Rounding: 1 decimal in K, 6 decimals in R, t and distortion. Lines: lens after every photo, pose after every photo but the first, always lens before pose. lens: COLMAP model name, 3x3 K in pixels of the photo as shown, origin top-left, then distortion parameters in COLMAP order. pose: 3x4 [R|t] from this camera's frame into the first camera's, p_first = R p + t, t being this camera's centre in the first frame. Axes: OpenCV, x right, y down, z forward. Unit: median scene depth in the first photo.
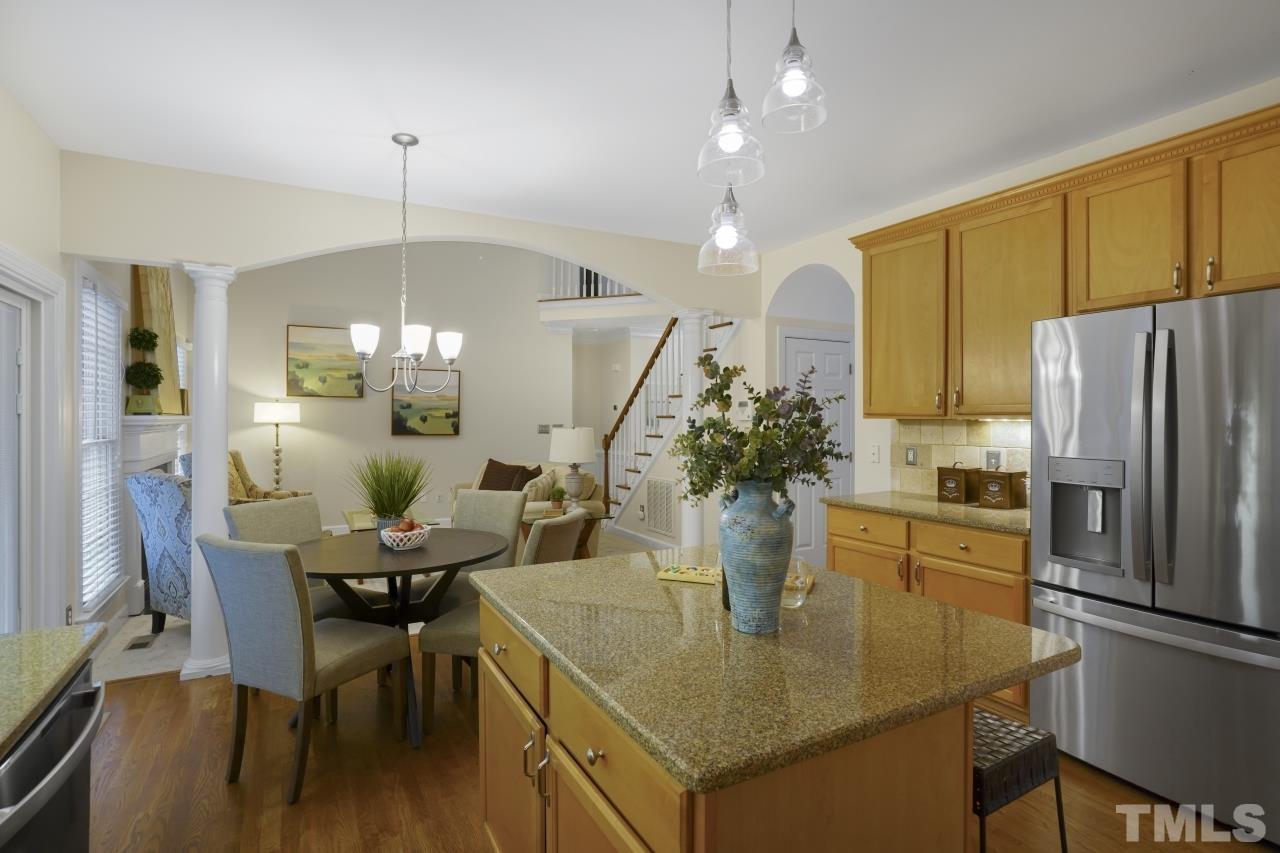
lens RADIAL K [[630.8, 0, 646.1], [0, 630.8, 419.4], [0, 0, 1]] dist [-0.046041, 0.003664]
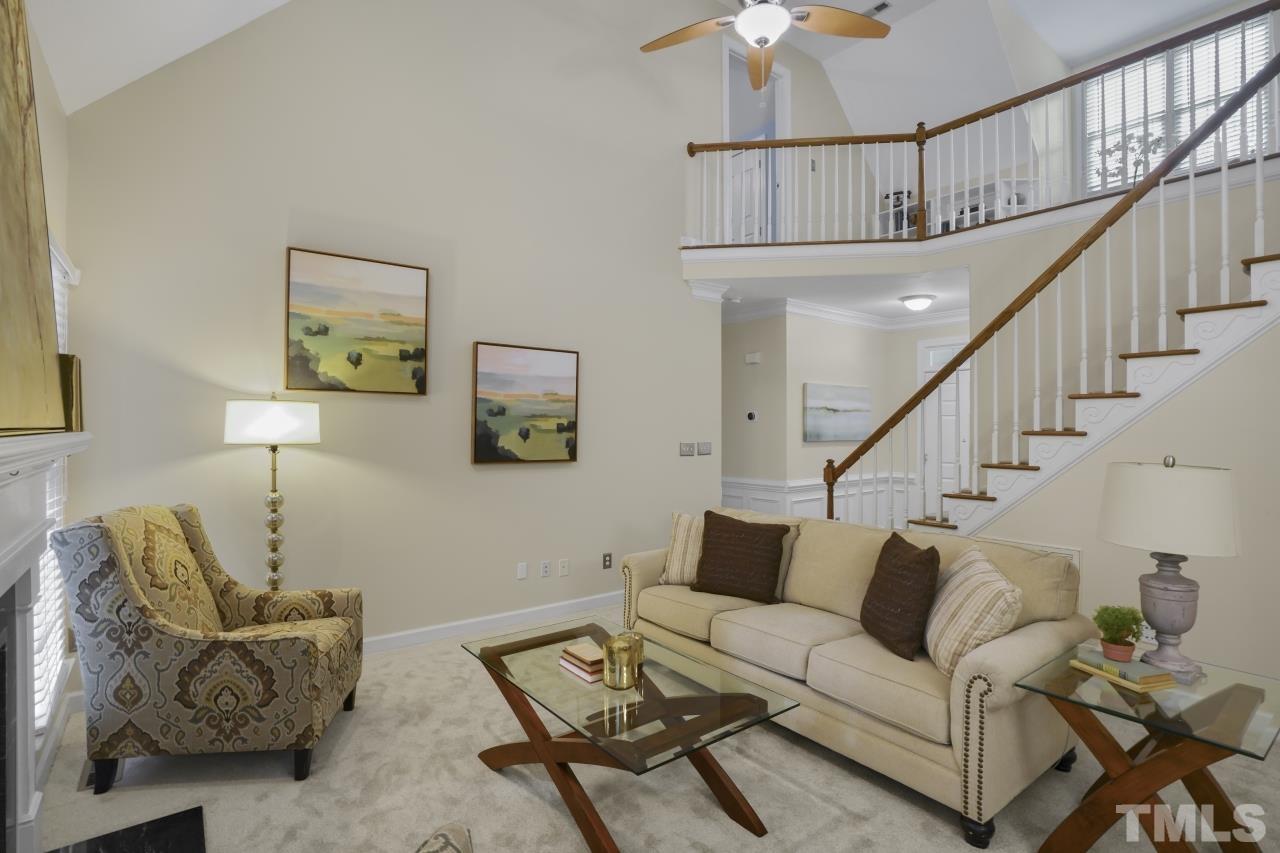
lens RADIAL K [[630.8, 0, 647.7], [0, 630.8, 425.0], [0, 0, 1]] dist [-0.046041, 0.003664]
pose [[0.988582, 0.003367, 0.150649, -0.354951], [-0.002738, 0.999987, -0.004383, -0.007021], [-0.150662, 0.003920, 0.988578, 0.449426]]
